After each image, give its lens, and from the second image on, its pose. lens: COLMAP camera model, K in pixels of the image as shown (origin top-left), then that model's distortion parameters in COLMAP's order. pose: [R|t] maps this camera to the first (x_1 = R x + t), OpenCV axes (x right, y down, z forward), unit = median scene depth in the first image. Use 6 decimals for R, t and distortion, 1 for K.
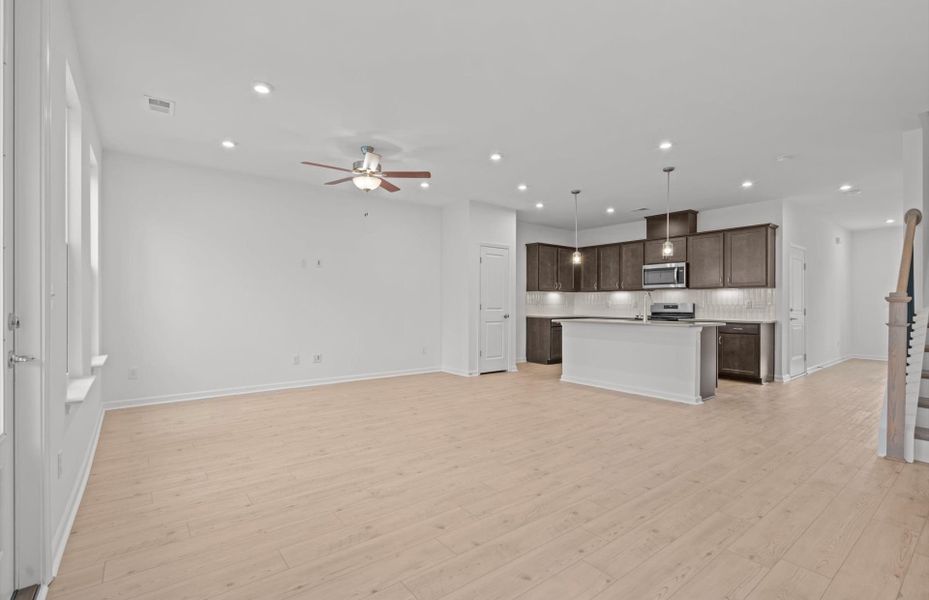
lens RADIAL K [[418.6, 0, 465.6], [0, 418.6, 304.0], [0, 0, 1]] dist [-0.003809, 0.000949]
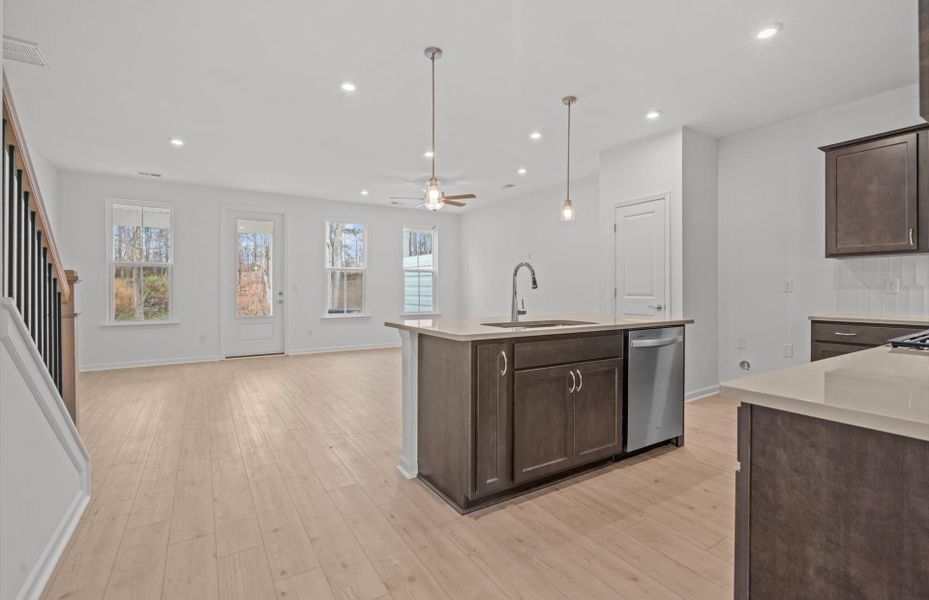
lens RADIAL K [[418.6, 0, 466.6], [0, 418.6, 288.8], [0, 0, 1]] dist [-0.003809, 0.000949]
pose [[-0.097227, -0.005629, -0.995246, 0.740500], [-0.000693, 0.999984, -0.005588, 0.005102], [0.995262, 0.000146, -0.097229, 0.772204]]
